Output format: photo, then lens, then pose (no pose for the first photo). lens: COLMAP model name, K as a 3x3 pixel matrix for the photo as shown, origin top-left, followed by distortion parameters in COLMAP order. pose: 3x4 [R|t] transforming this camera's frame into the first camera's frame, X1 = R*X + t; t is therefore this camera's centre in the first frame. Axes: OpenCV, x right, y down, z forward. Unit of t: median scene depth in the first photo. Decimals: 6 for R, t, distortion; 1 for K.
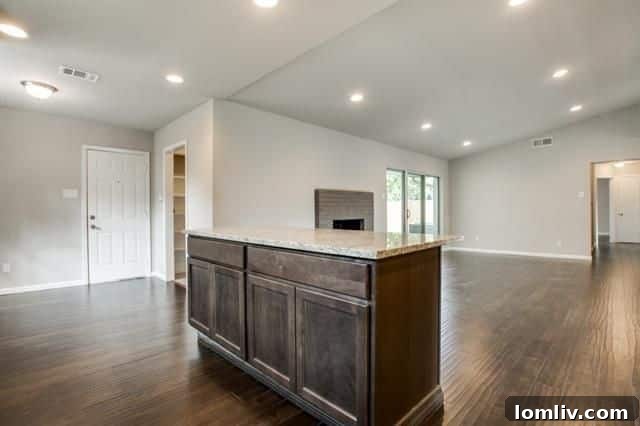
lens RADIAL K [[309.3, 0, 316.7], [0, 309.3, 211.7], [0, 0, 1]] dist [-0.066949, 0.026760]
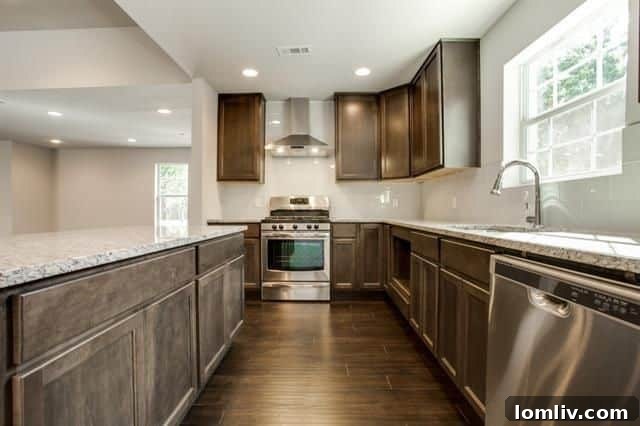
lens RADIAL K [[309.3, 0, 316.7], [0, 309.3, 211.7], [0, 0, 1]] dist [-0.066949, 0.026760]
pose [[-0.706461, 0.010073, 0.707681, -0.303596], [0.010482, 0.999938, -0.003769, 0.009148], [-0.707675, 0.004755, -0.706522, 0.401116]]
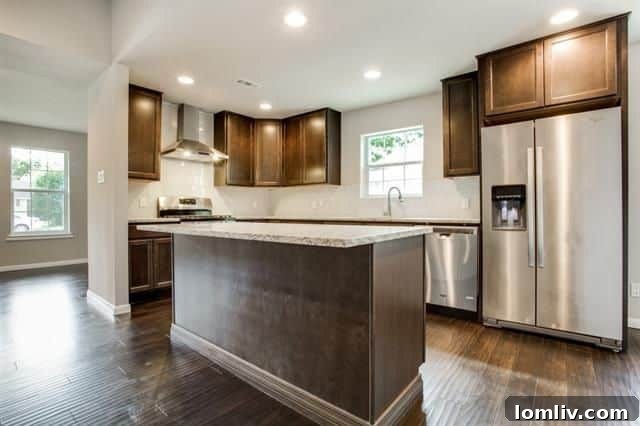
lens RADIAL K [[309.3, 0, 316.7], [0, 309.3, 211.7], [0, 0, 1]] dist [-0.066949, 0.026760]
pose [[-0.994507, 0.013768, -0.103757, -0.041857], [0.013166, 0.999892, 0.006478, 0.006557], [0.103835, 0.005076, -0.994582, 0.676794]]
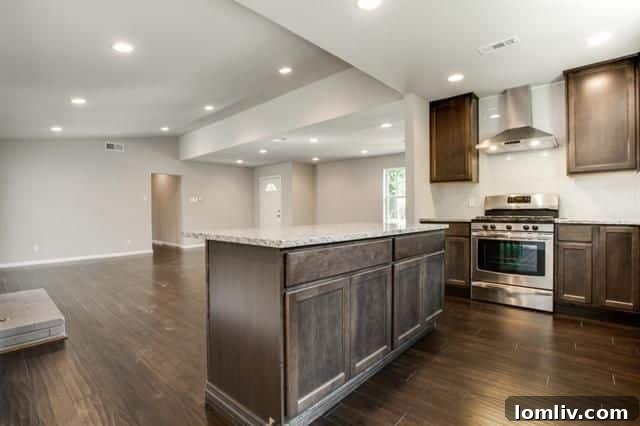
lens RADIAL K [[309.3, 0, 316.7], [0, 309.3, 211.7], [0, 0, 1]] dist [-0.066949, 0.026760]
pose [[-0.061628, 0.007858, 0.998068, -0.374752], [0.008130, 0.999940, -0.007371, 0.008664], [-0.998066, 0.007660, -0.061688, 0.394907]]
